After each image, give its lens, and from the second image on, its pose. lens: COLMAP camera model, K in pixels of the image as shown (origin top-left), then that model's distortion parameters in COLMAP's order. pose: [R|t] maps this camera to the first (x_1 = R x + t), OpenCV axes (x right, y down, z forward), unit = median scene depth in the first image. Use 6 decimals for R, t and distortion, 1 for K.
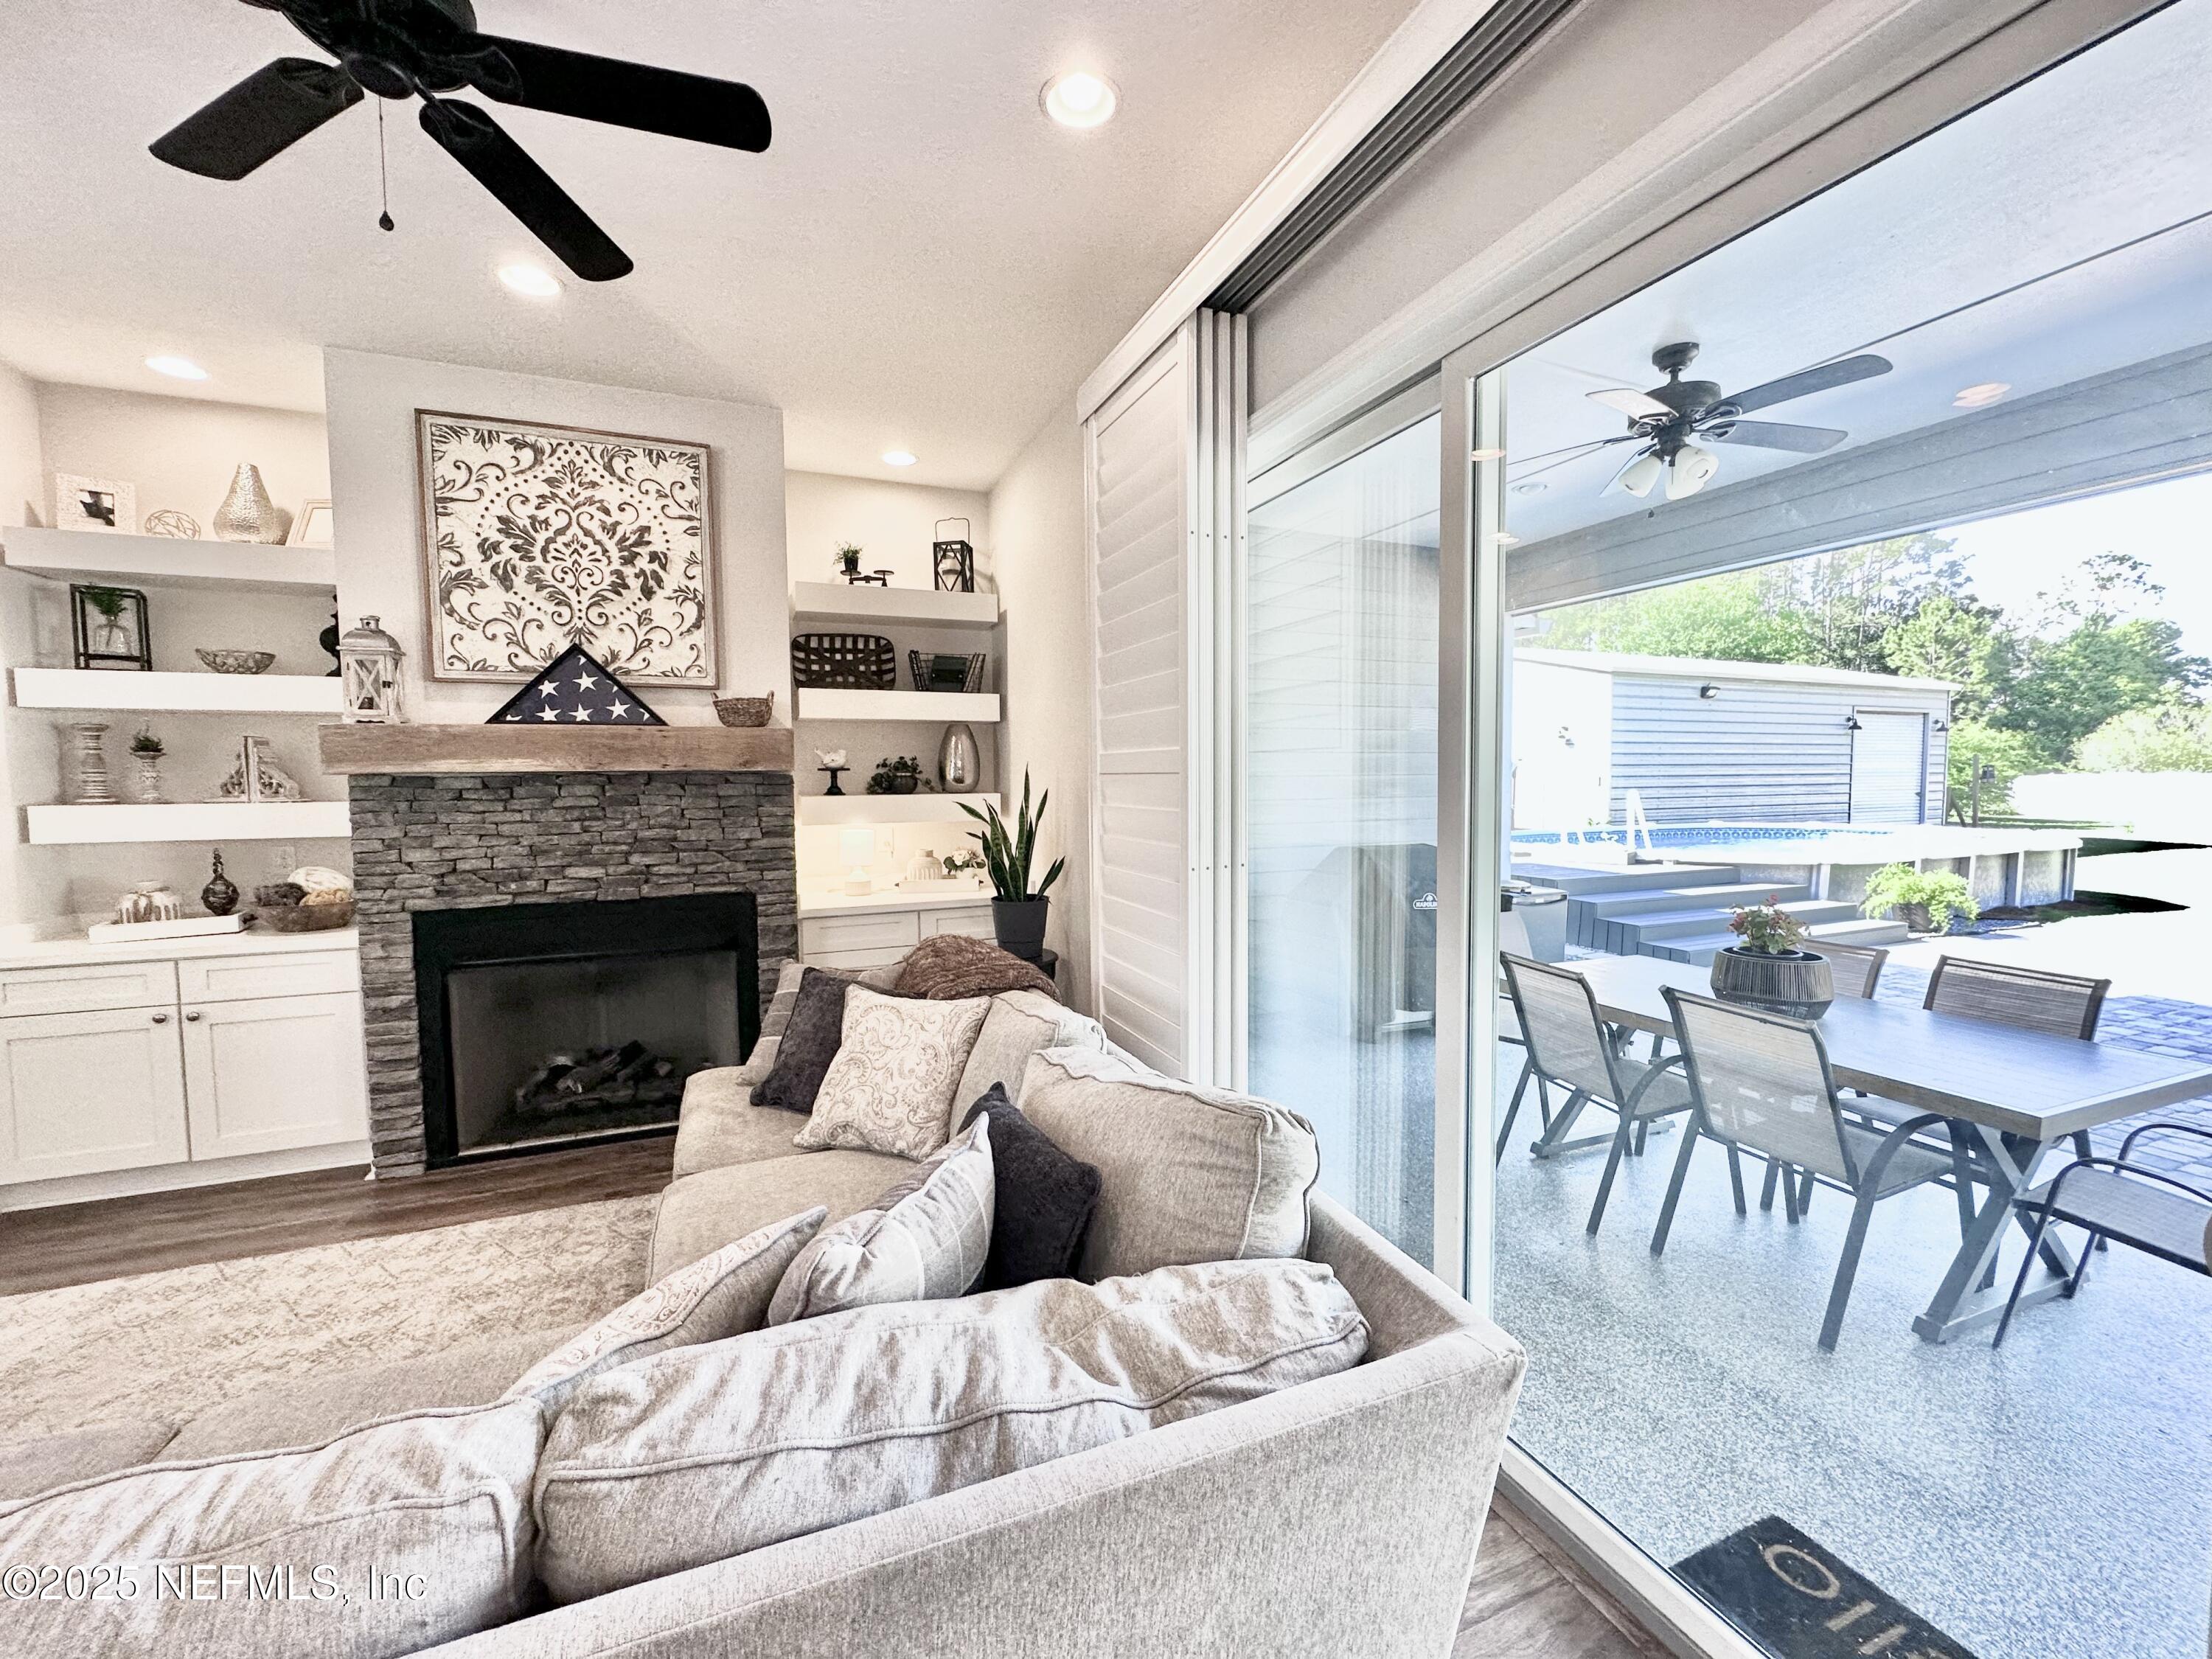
lens RADIAL K [[887.9, 0, 1109.3], [0, 887.9, 832.7], [0, 0, 1]] dist [-0.003737, 0.000367]
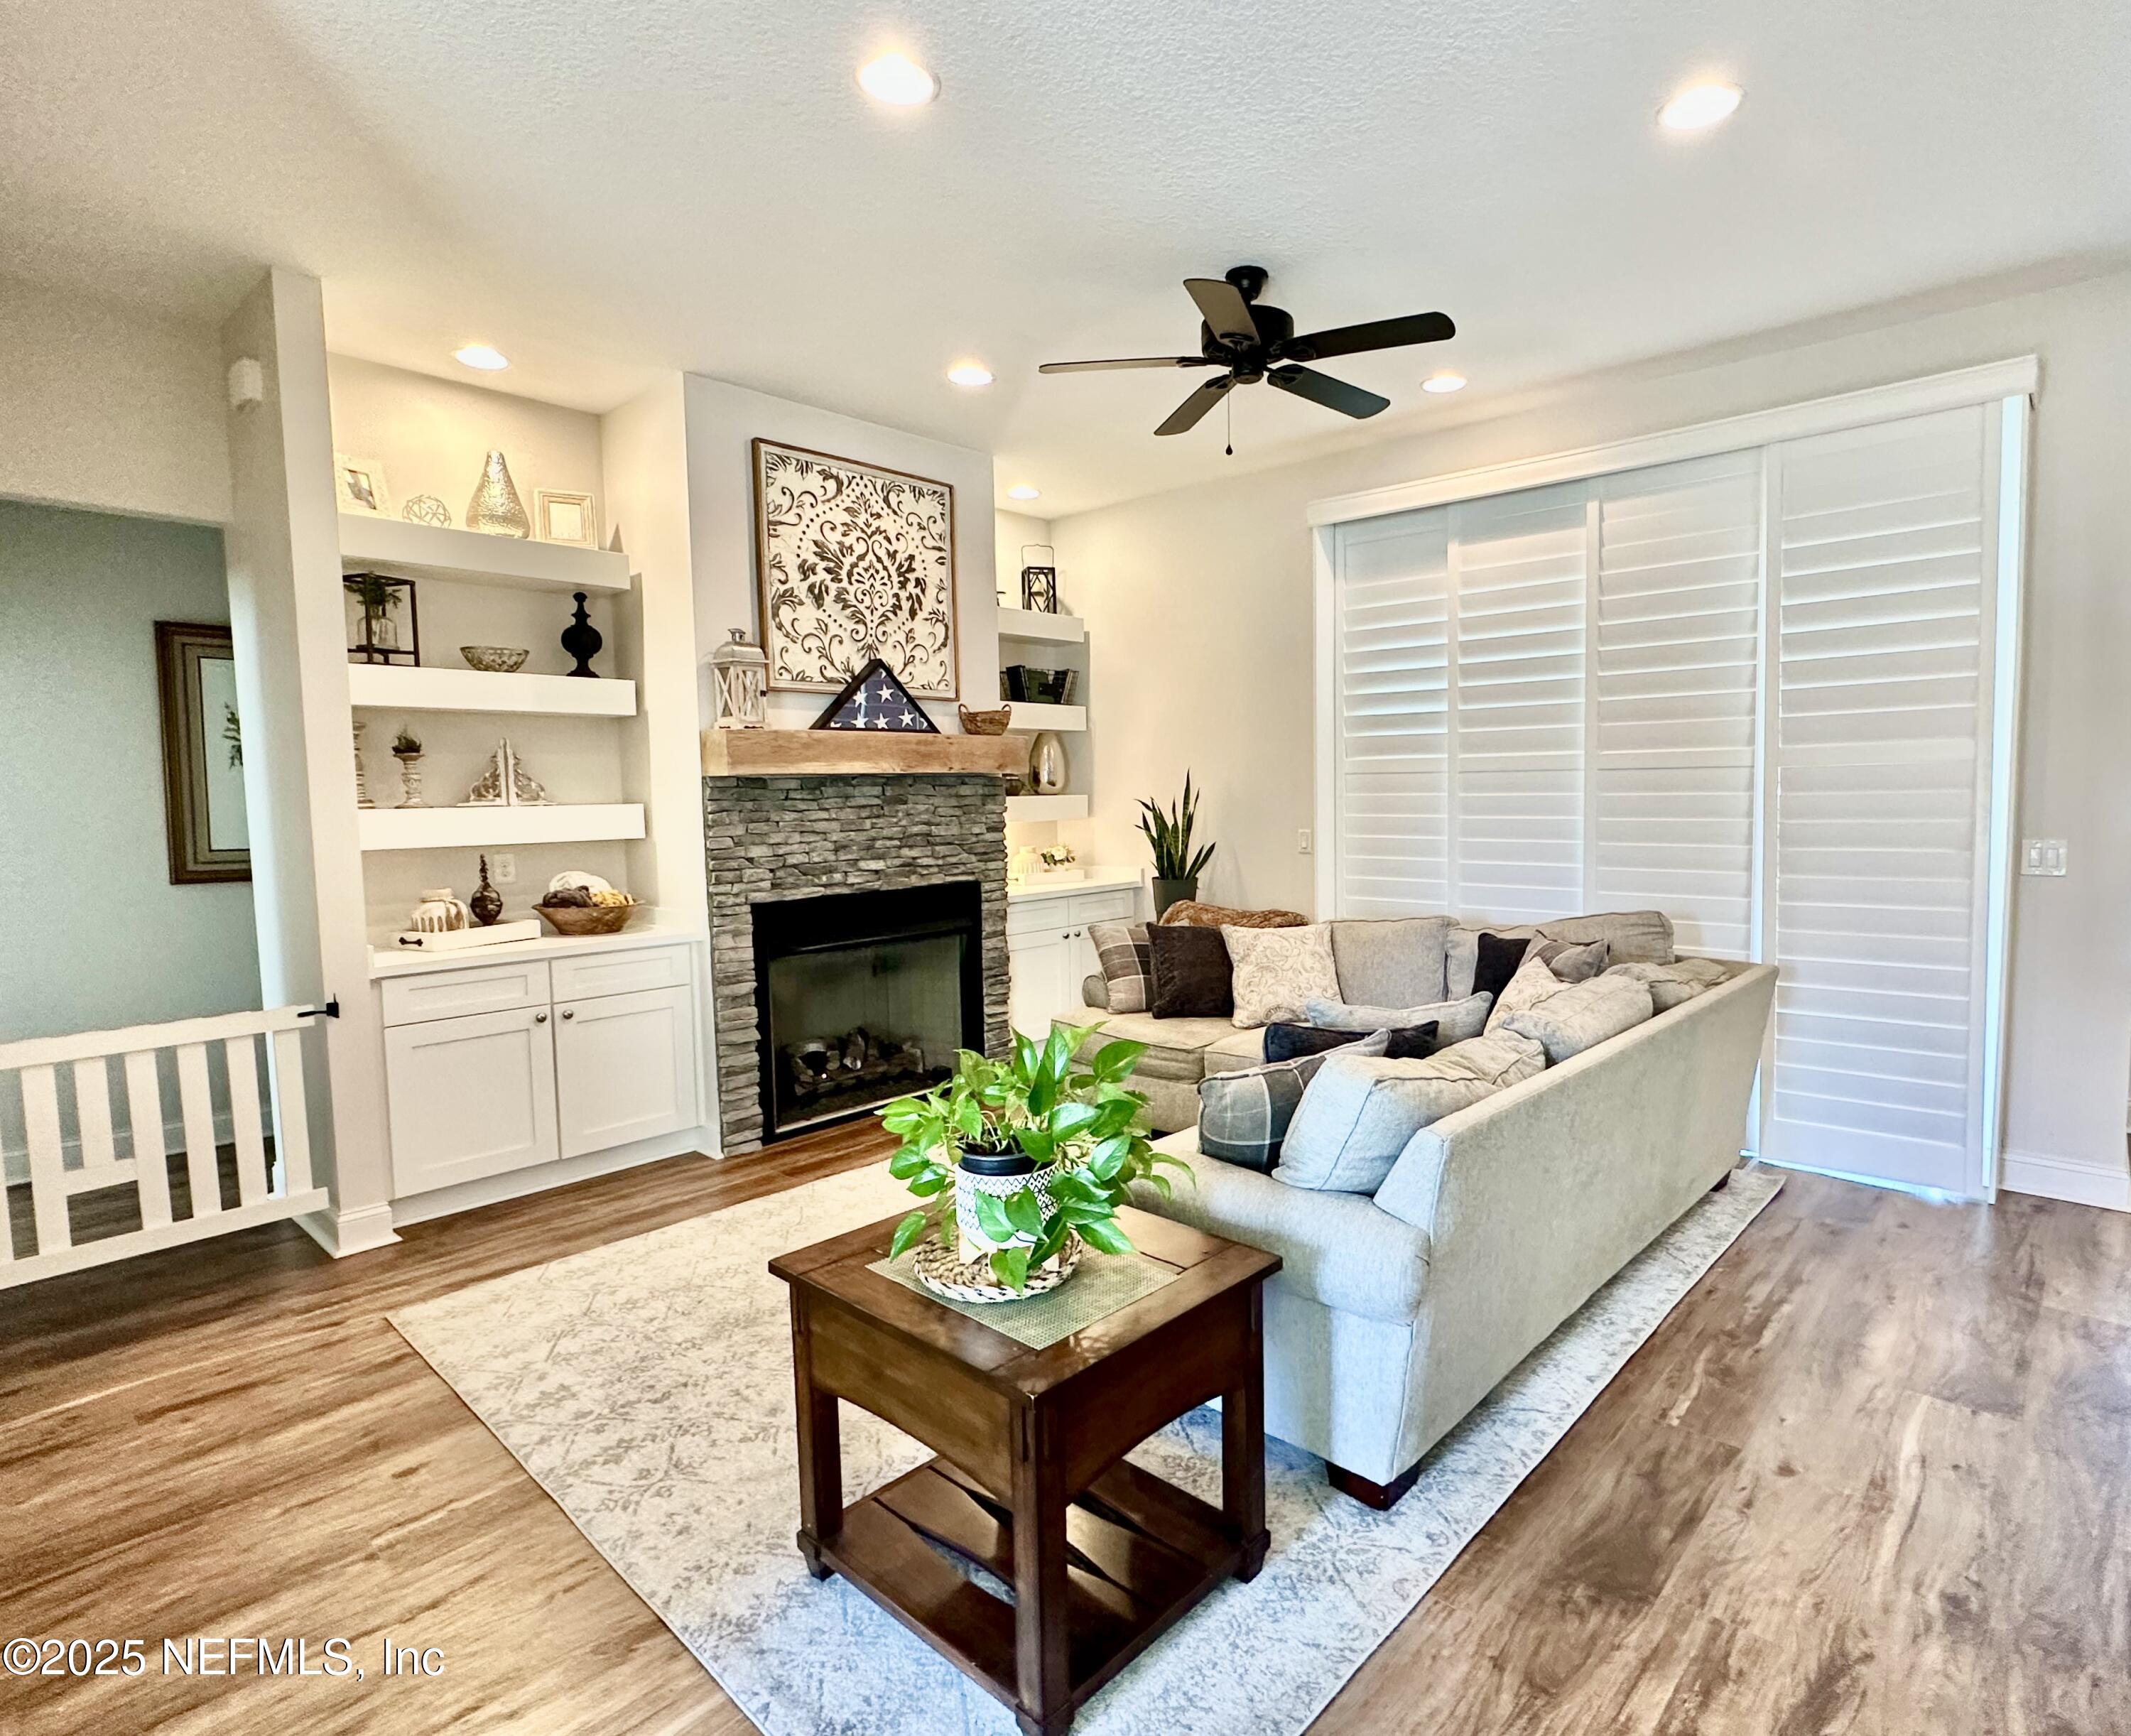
lens RADIAL K [[1134.1, 0, 1151.7], [0, 1134.1, 876.7], [0, 0, 1]] dist [-0.000504, 0.000742]
pose [[0.893600, -0.041979, 0.446897, -0.939849], [0.036633, 0.999116, 0.020601, 0.044111], [-0.447367, -0.002038, 0.894348, -0.433060]]
